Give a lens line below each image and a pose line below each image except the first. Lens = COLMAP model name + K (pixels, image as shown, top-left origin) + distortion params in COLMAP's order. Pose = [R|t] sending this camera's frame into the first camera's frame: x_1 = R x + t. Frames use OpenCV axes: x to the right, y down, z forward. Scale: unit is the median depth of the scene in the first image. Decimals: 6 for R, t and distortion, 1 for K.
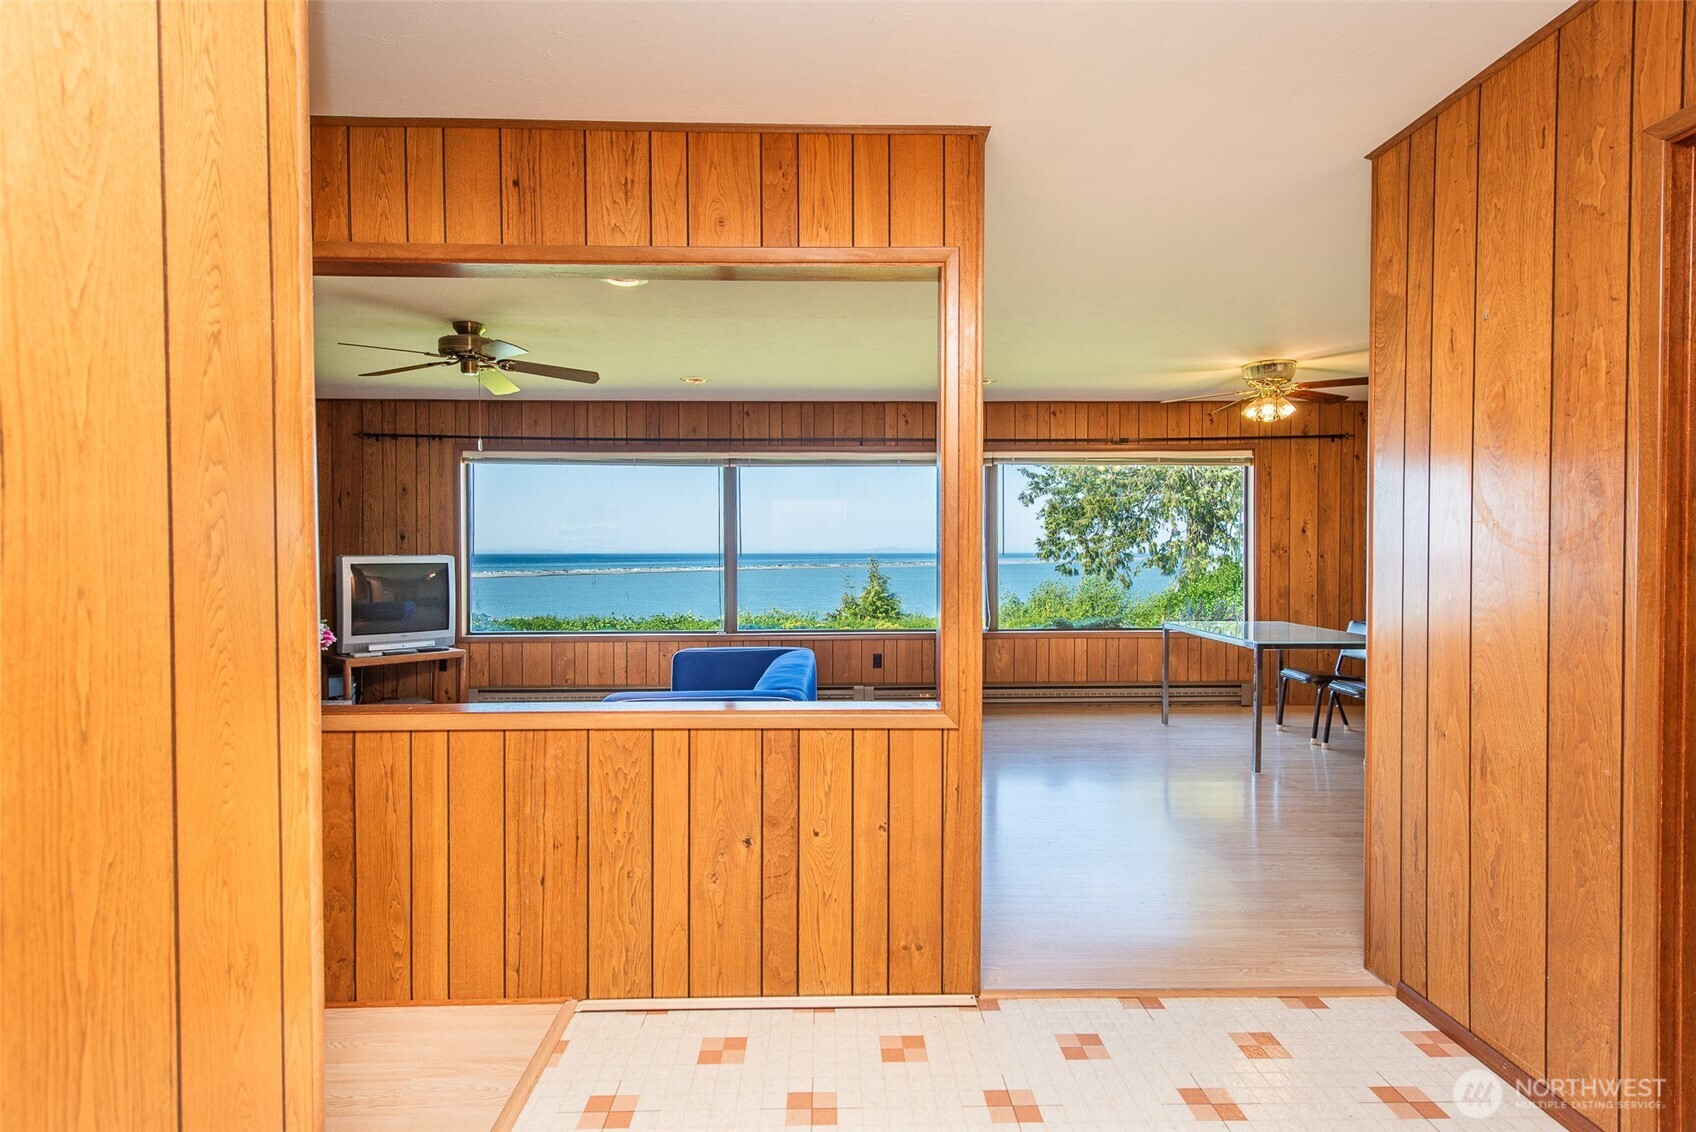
lens RADIAL K [[853.9, 0, 834.8], [0, 853.9, 561.9], [0, 0, 1]] dist [0.005594, -0.000693]
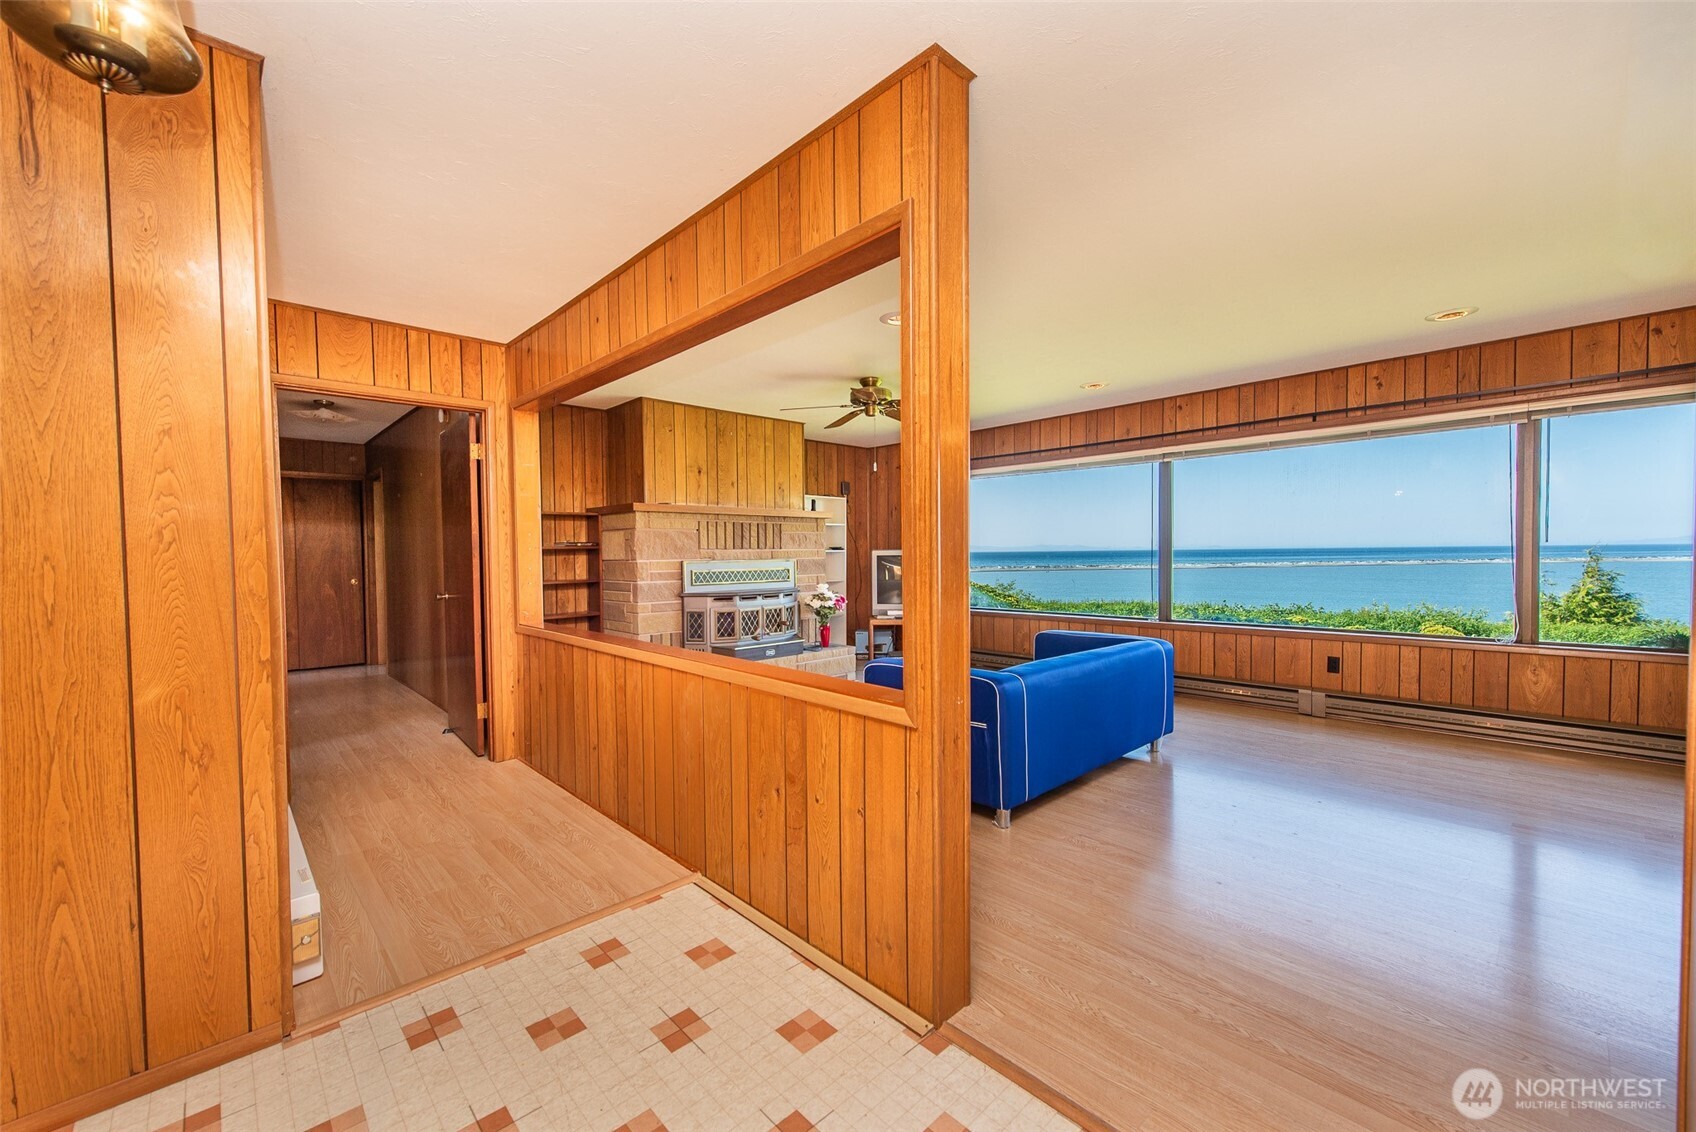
lens RADIAL K [[659.8, 0, 845.0], [0, 659.8, 570.3], [0, 0, 1]] dist [0.010115, -0.002883]
pose [[0.669691, 0.013389, -0.742519, 0.219714], [0.001945, 0.999802, 0.019782, 0.004539], [0.742637, -0.014692, 0.669533, 0.169195]]
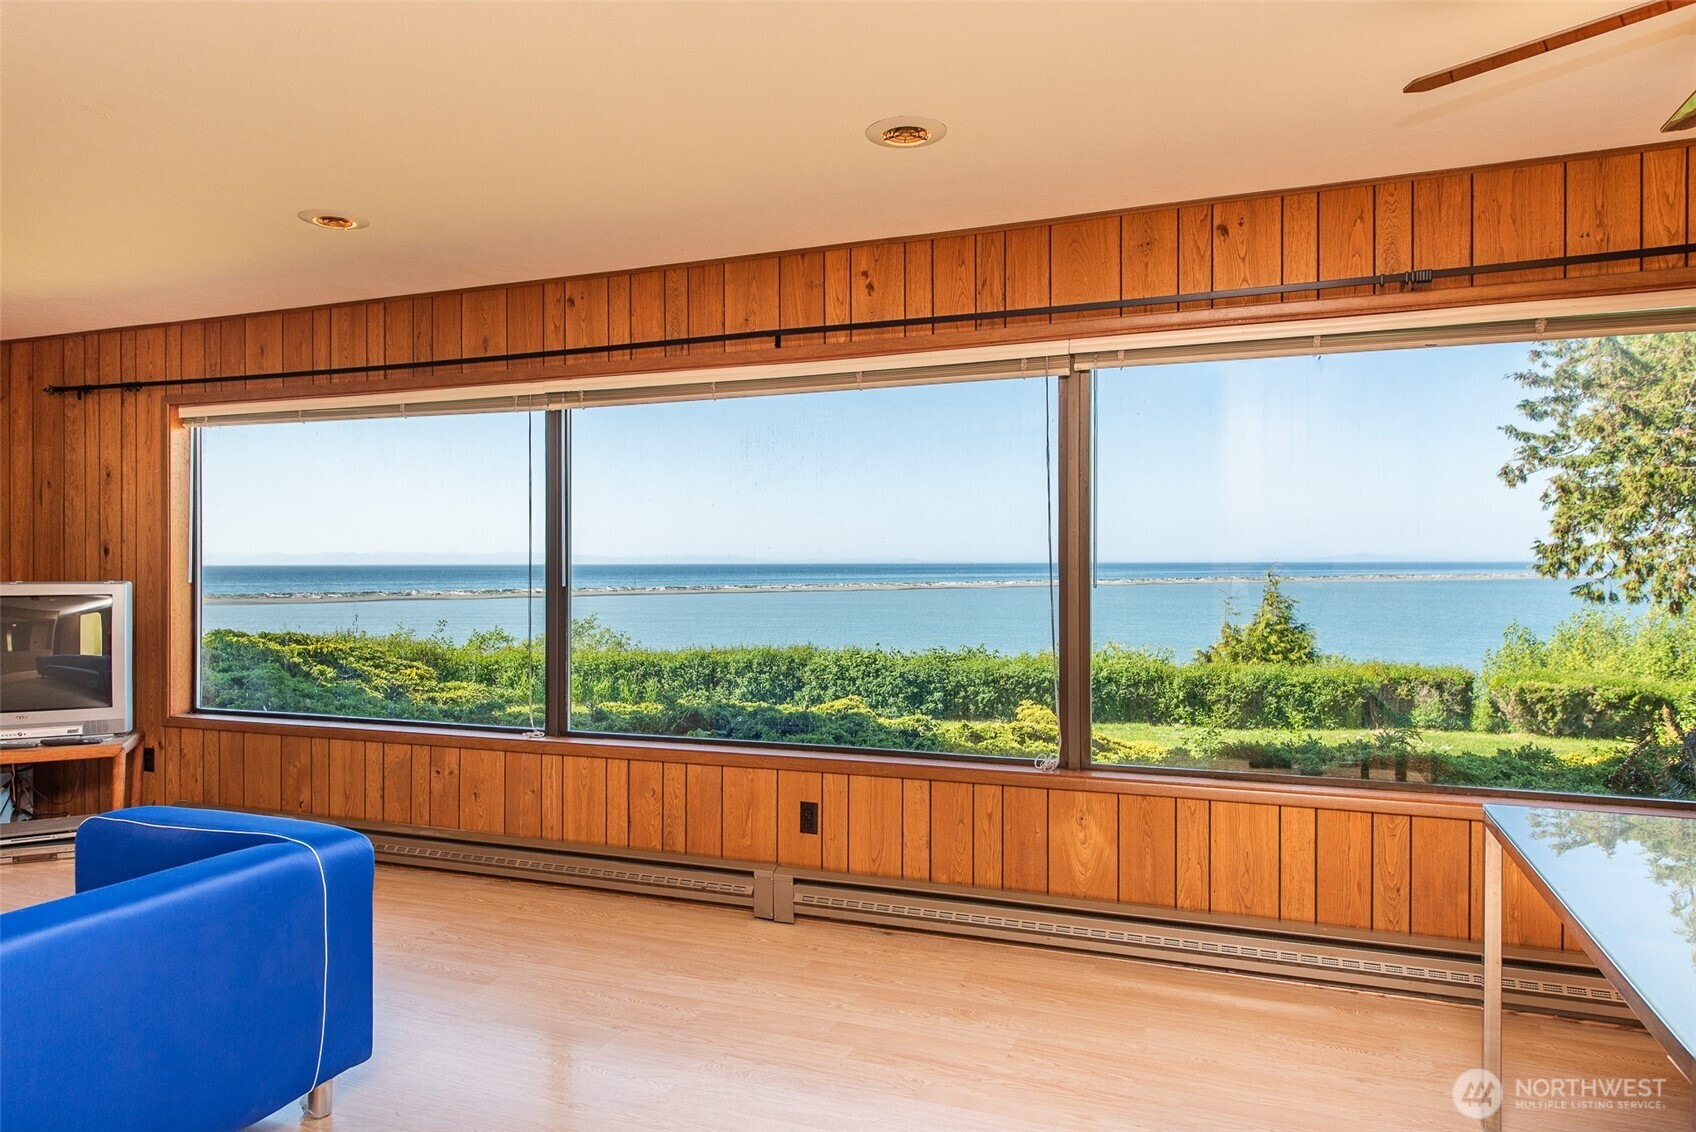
lens RADIAL K [[1062.9, 0, 844.1], [0, 1062.9, 564.2], [0, 0, 1]] dist [0.016131, -0.006741]
pose [[0.925851, 0.000109, -0.377888, 0.282071], [-0.003241, 0.999965, -0.007653, -0.014963], [0.377874, 0.008310, 0.925820, 0.483119]]
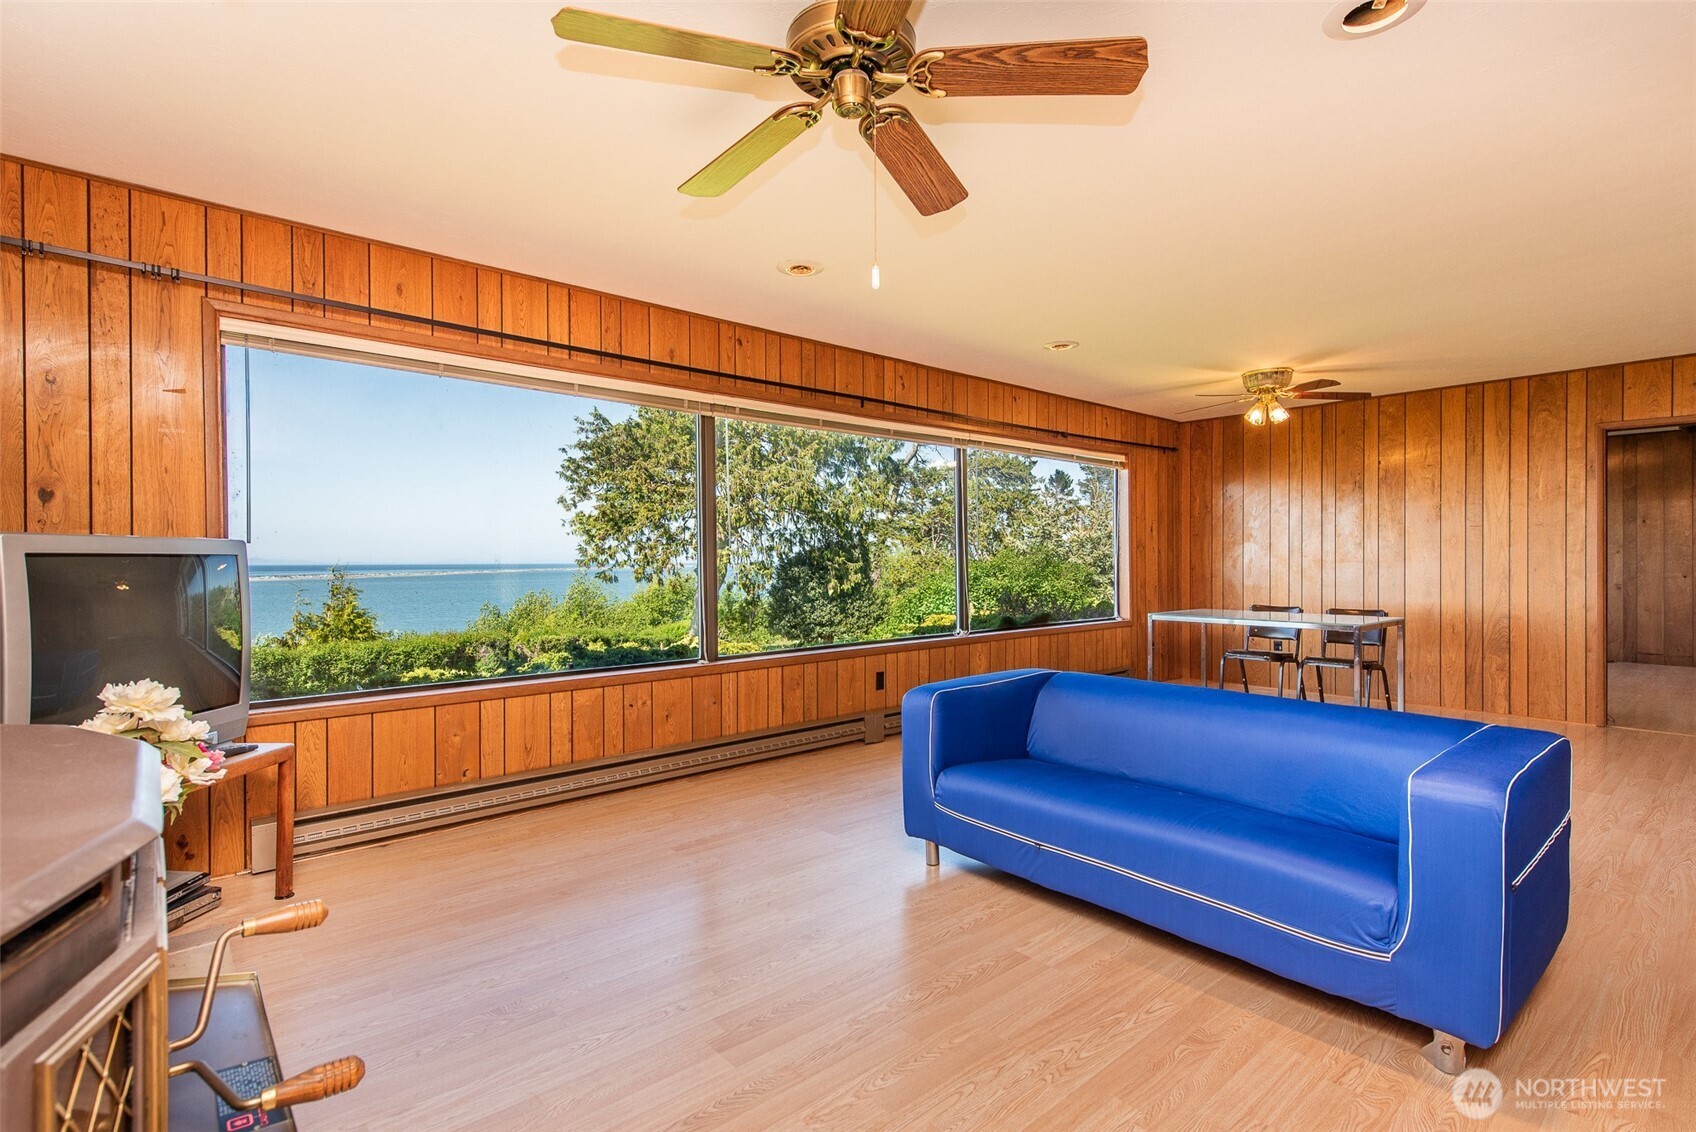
lens RADIAL K [[805.1, 0, 840.6], [0, 805.1, 562.9], [0, 0, 1]] dist [0.002074, 0.000229]
pose [[0.767702, -0.003742, 0.640796, -0.458291], [0.011238, 0.999908, -0.007624, 0.011756], [-0.640709, 0.013055, 0.767673, 0.449433]]
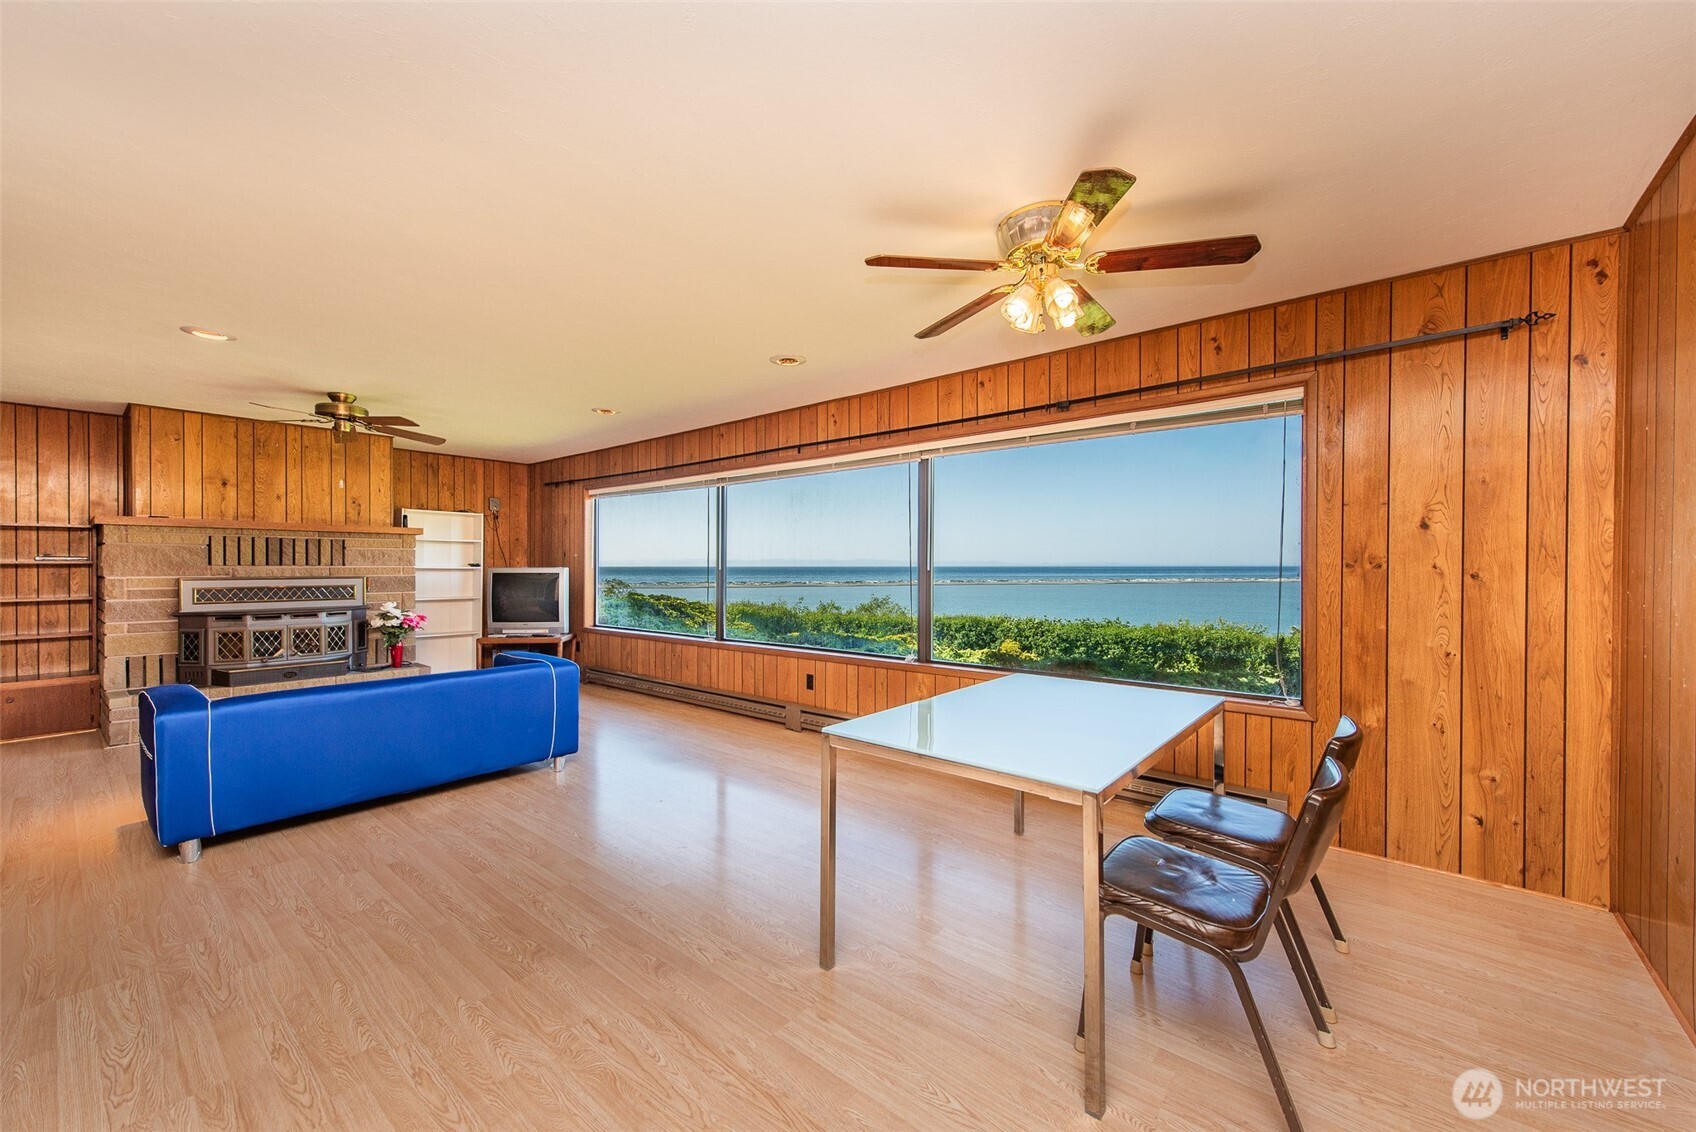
lens RADIAL K [[659.8, 0, 842.8], [0, 659.8, 563.3], [0, 0, 1]] dist [0.010115, -0.002883]
pose [[0.753697, -0.000234, -0.657222, 0.551860], [-0.008436, 0.999914, -0.010029, -0.006731], [0.657168, 0.013103, 0.753630, 0.480447]]
